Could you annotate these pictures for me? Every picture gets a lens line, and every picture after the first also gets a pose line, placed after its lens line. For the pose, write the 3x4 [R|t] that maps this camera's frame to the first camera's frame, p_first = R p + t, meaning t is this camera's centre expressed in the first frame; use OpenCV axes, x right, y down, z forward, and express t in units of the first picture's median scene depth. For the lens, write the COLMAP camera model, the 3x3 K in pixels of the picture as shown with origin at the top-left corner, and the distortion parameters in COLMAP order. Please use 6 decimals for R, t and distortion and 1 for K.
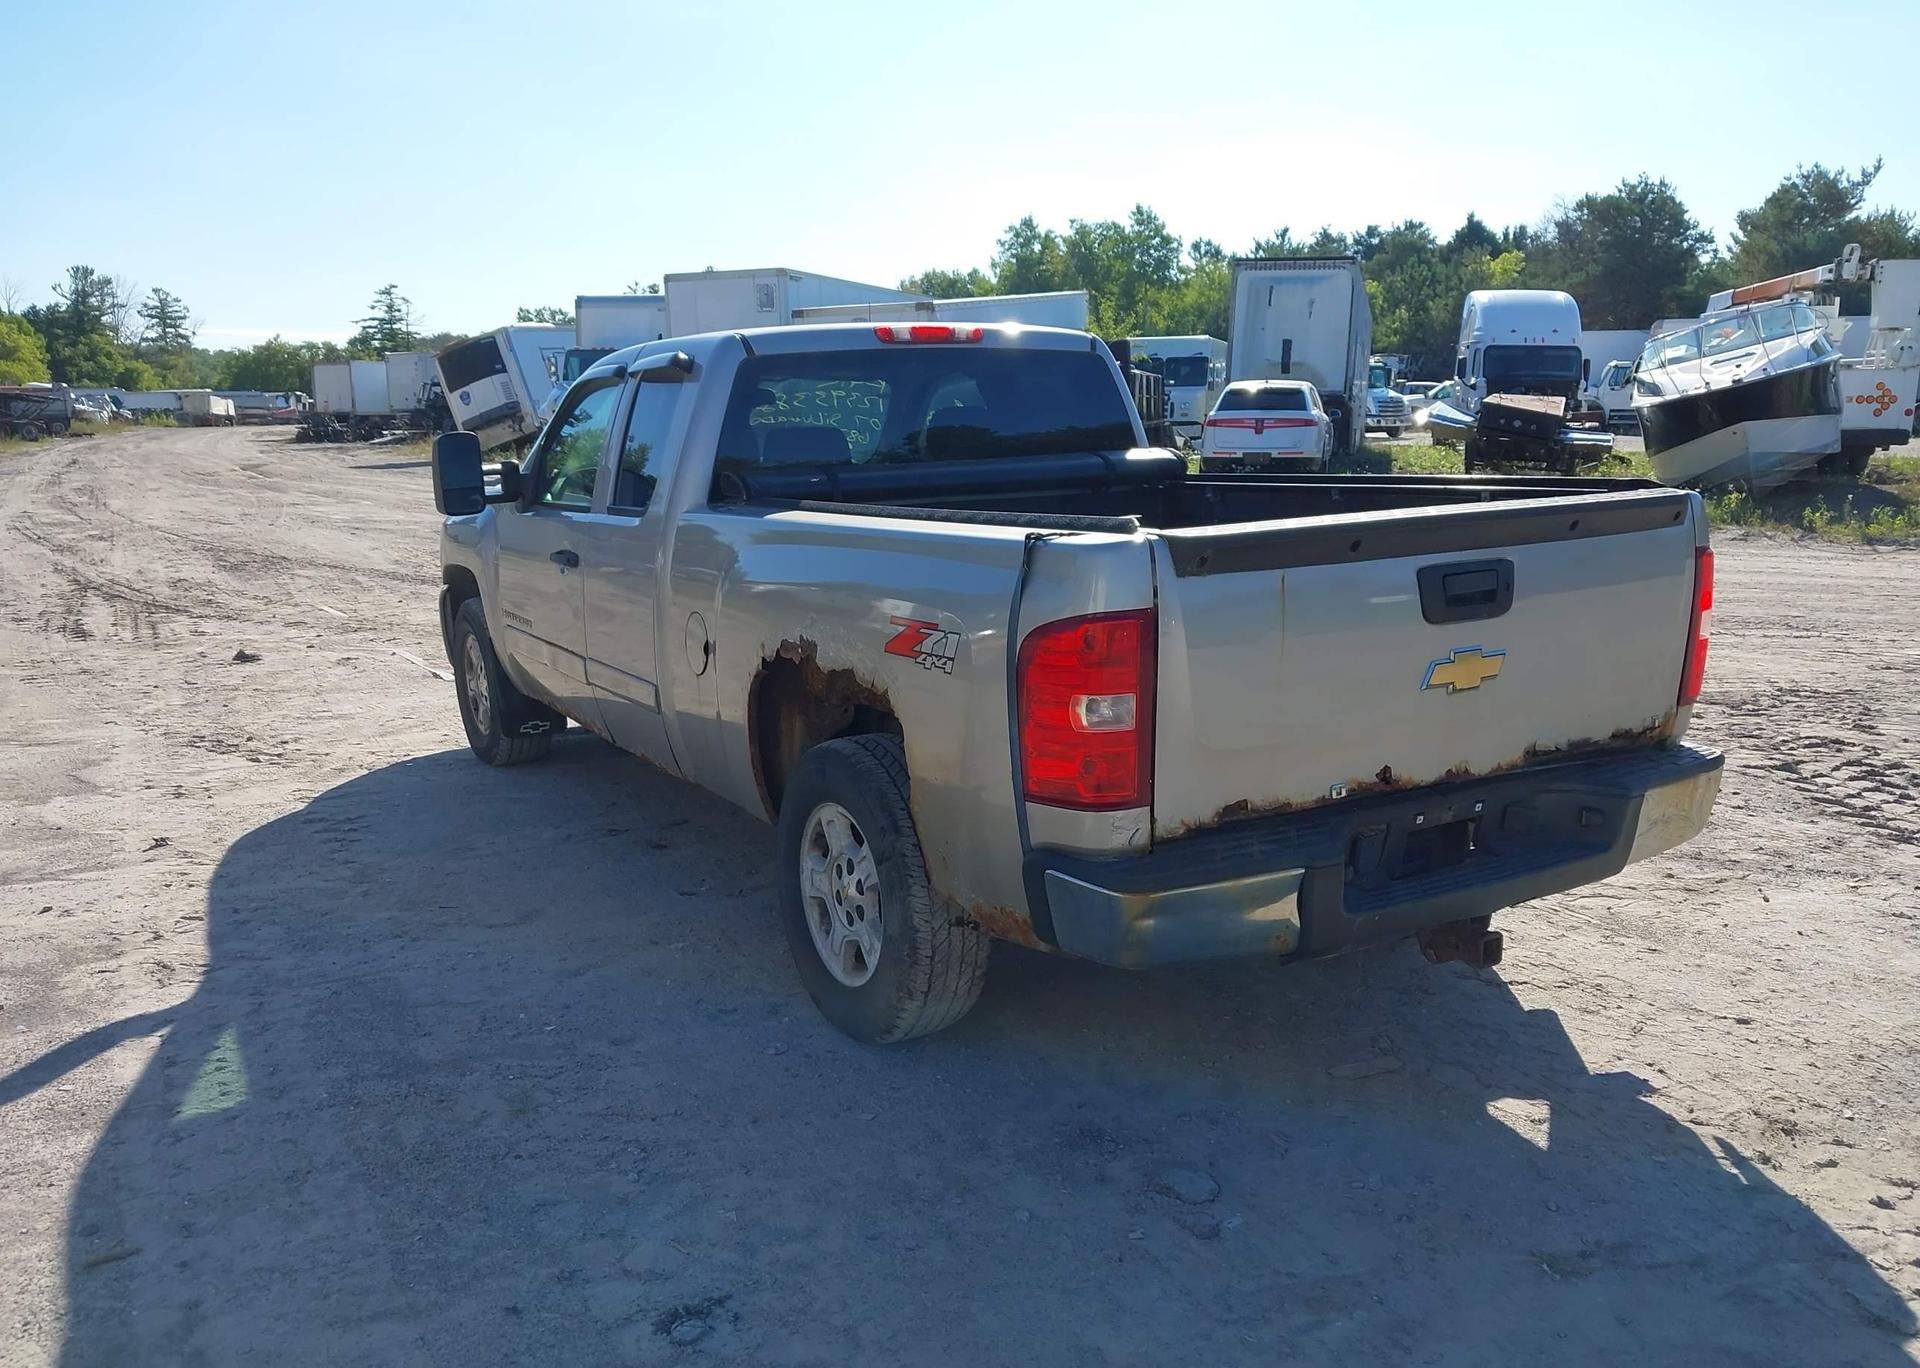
lens RADIAL K [[1523.6, 0, 948.7], [0, 1523.6, 698.8], [0, 0, 1]] dist [0.005490, -0.003646]
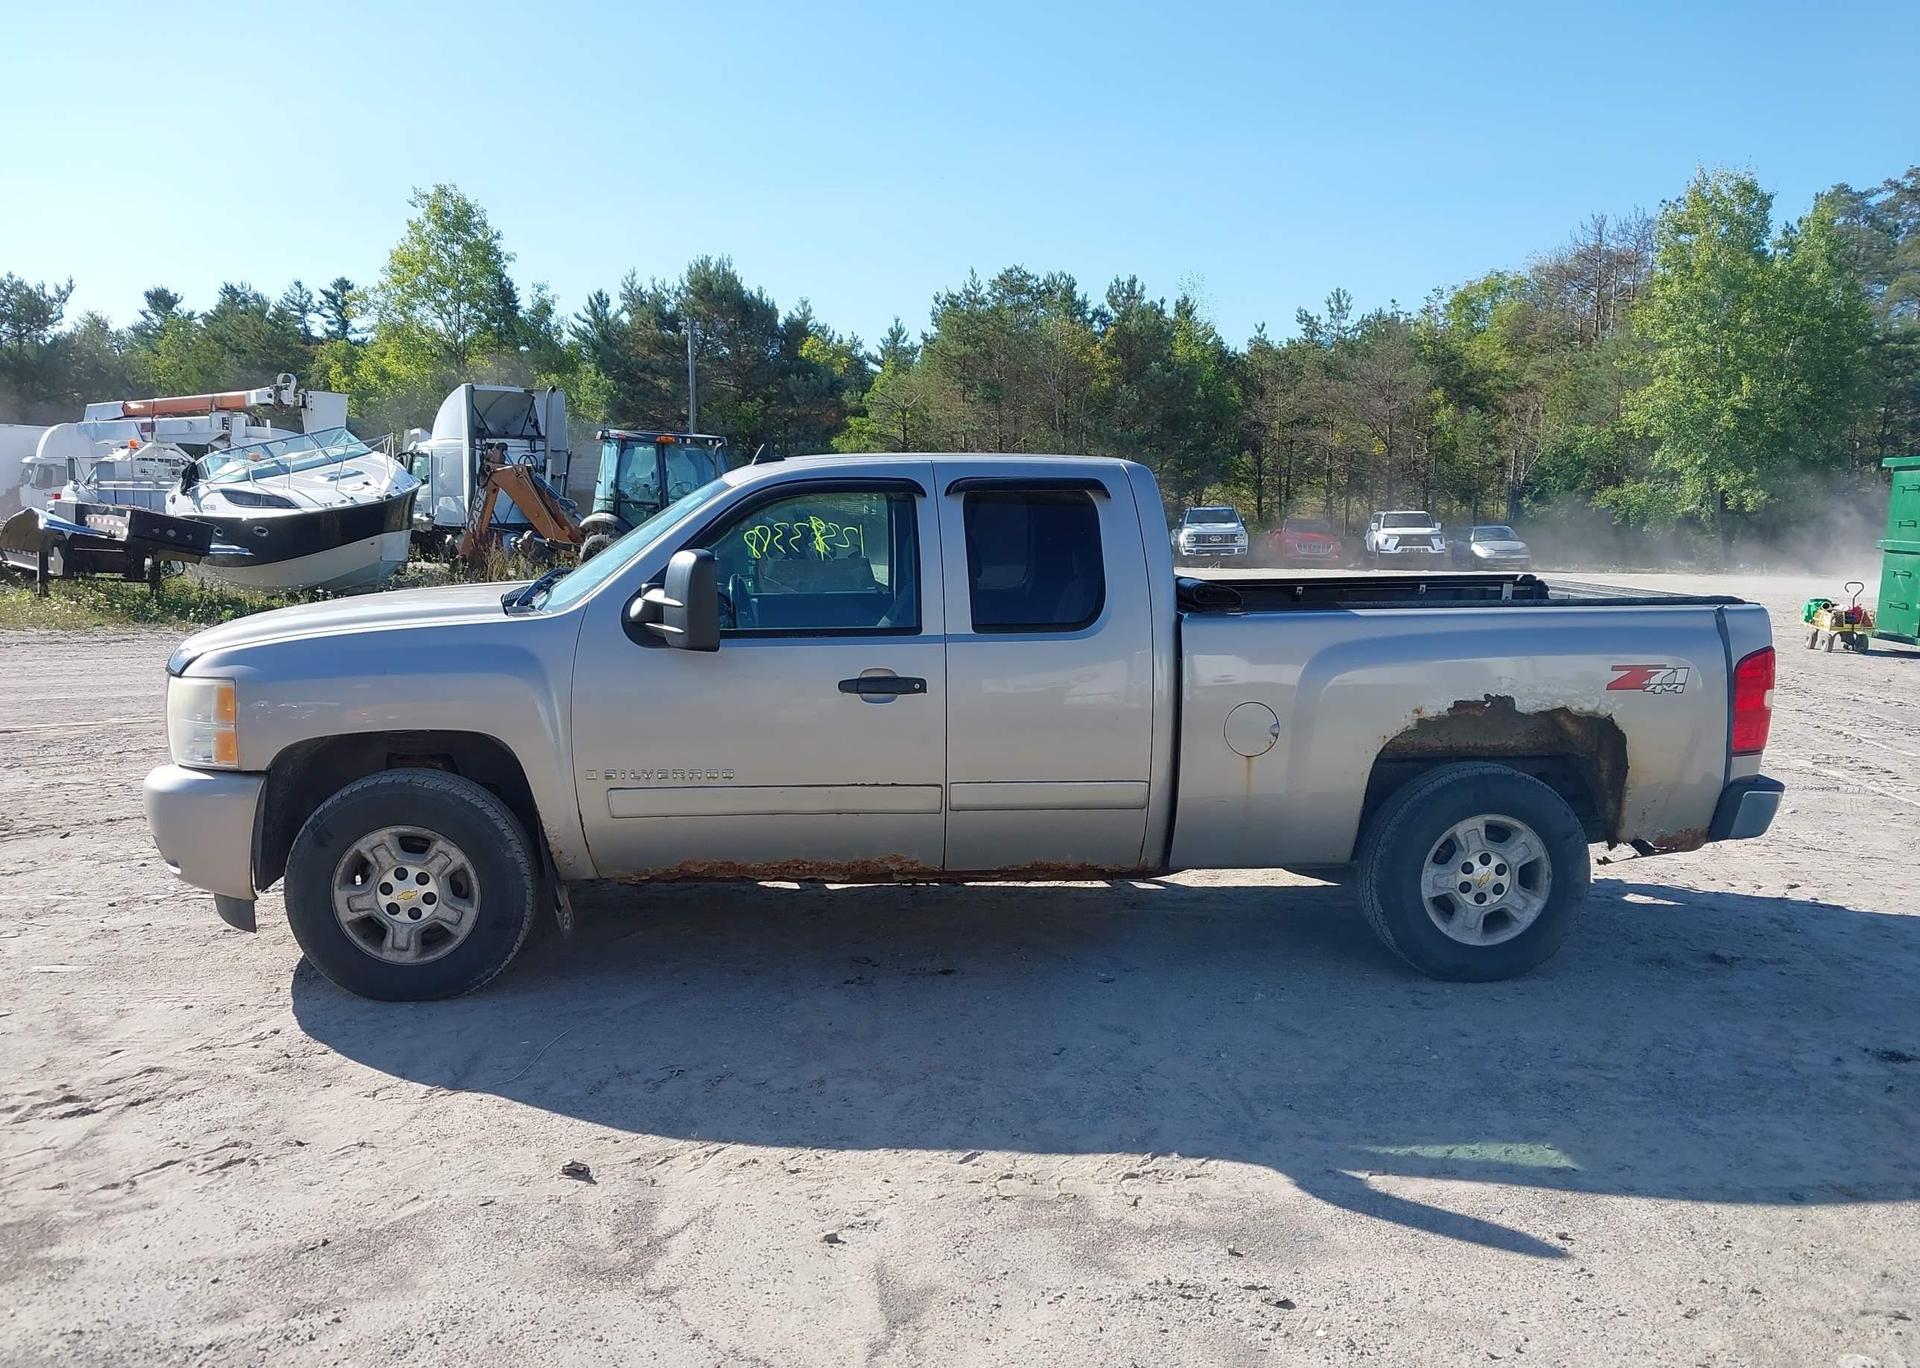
lens RADIAL K [[1523.6, 0, 949.4], [0, 1523.6, 719.5], [0, 0, 1]] dist [0.005490, -0.003646]
pose [[0.416999, -0.100466, 0.903337, -0.105172], [0.150617, 0.987769, 0.040329, -0.010095], [-0.896341, 0.119241, 0.427031, 0.057159]]
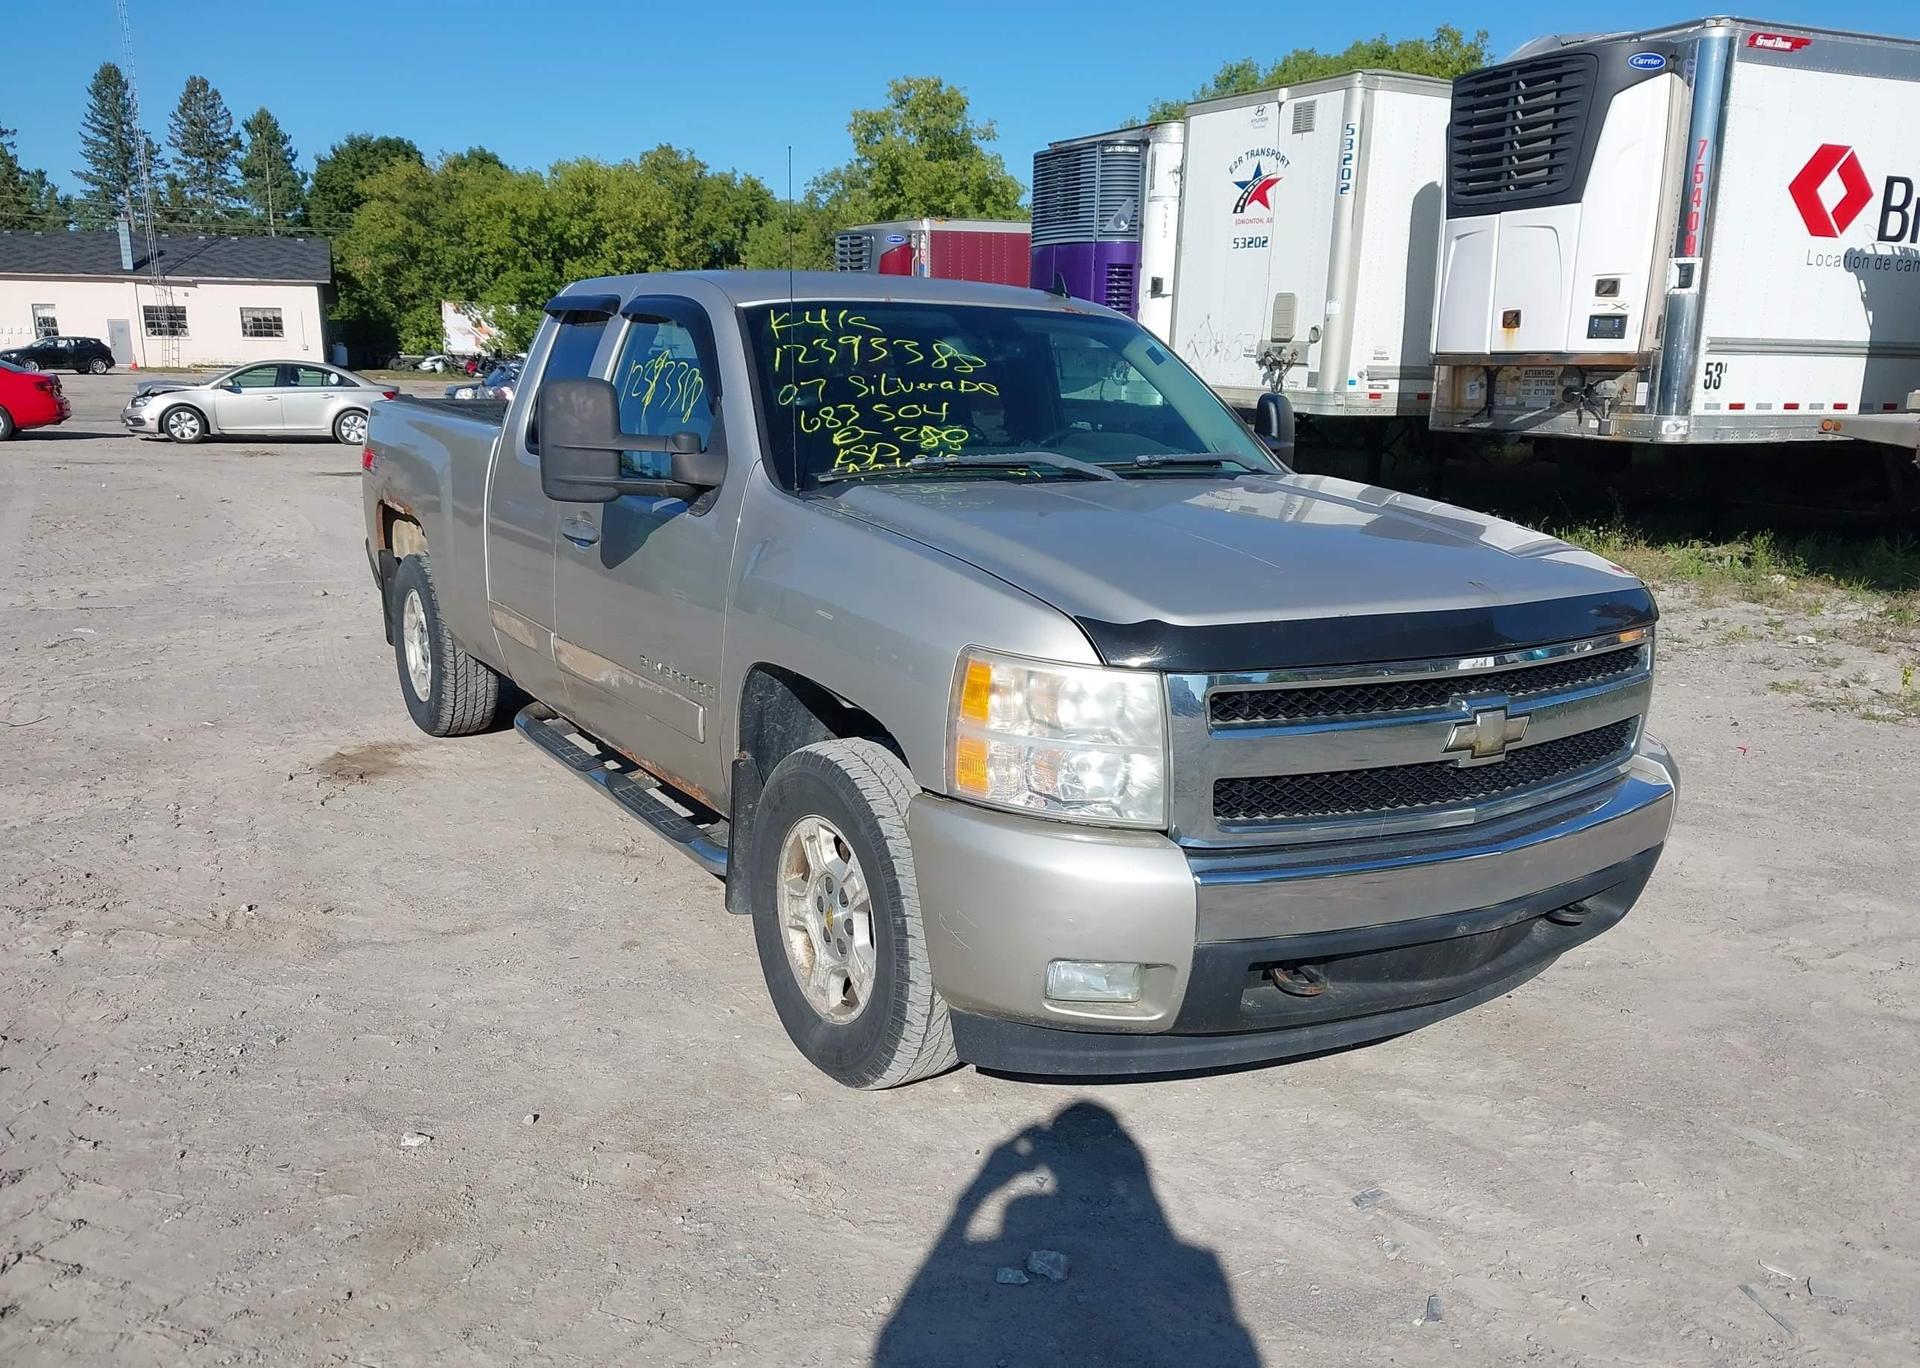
lens RADIAL K [[1523.6, 0, 947.7], [0, 1523.6, 704.7], [0, 0, 1]] dist [0.005490, -0.003646]
pose [[-0.999331, 0.007711, -0.035757, -0.011067], [-0.007507, 0.913489, 0.406794, -0.038174], [0.035800, 0.406790, -0.912820, 0.194984]]
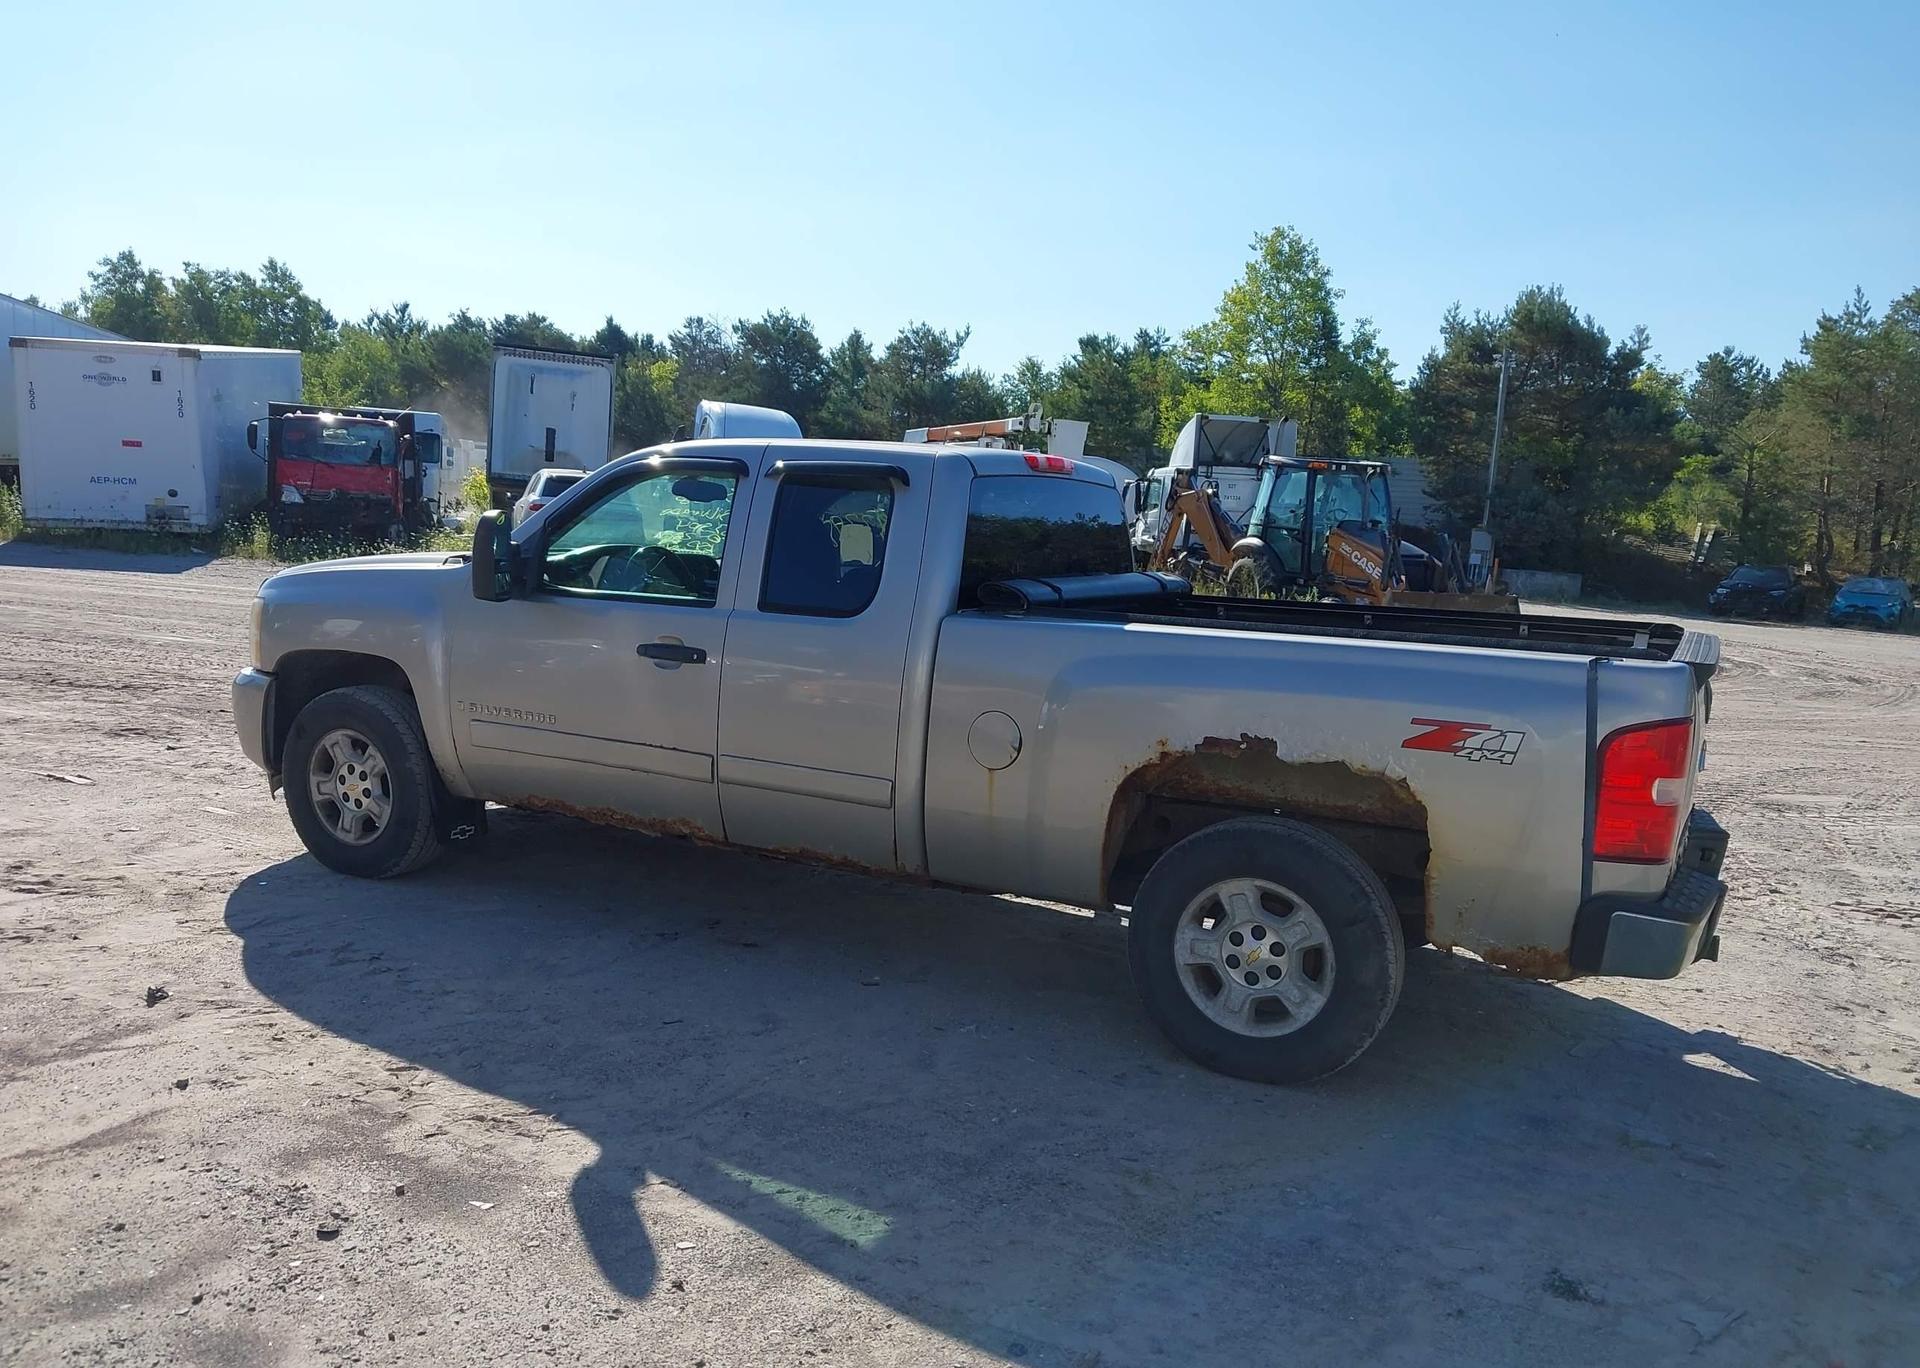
lens RADIAL K [[1523.6, 0, 942.6], [0, 1523.6, 685.9], [0, 0, 1]] dist [0.005490, -0.003646]
pose [[0.839982, 0.009840, 0.542525, -0.062254], [0.023765, 0.998209, -0.054899, -0.001332], [-0.542094, 0.059008, 0.838244, 0.009917]]
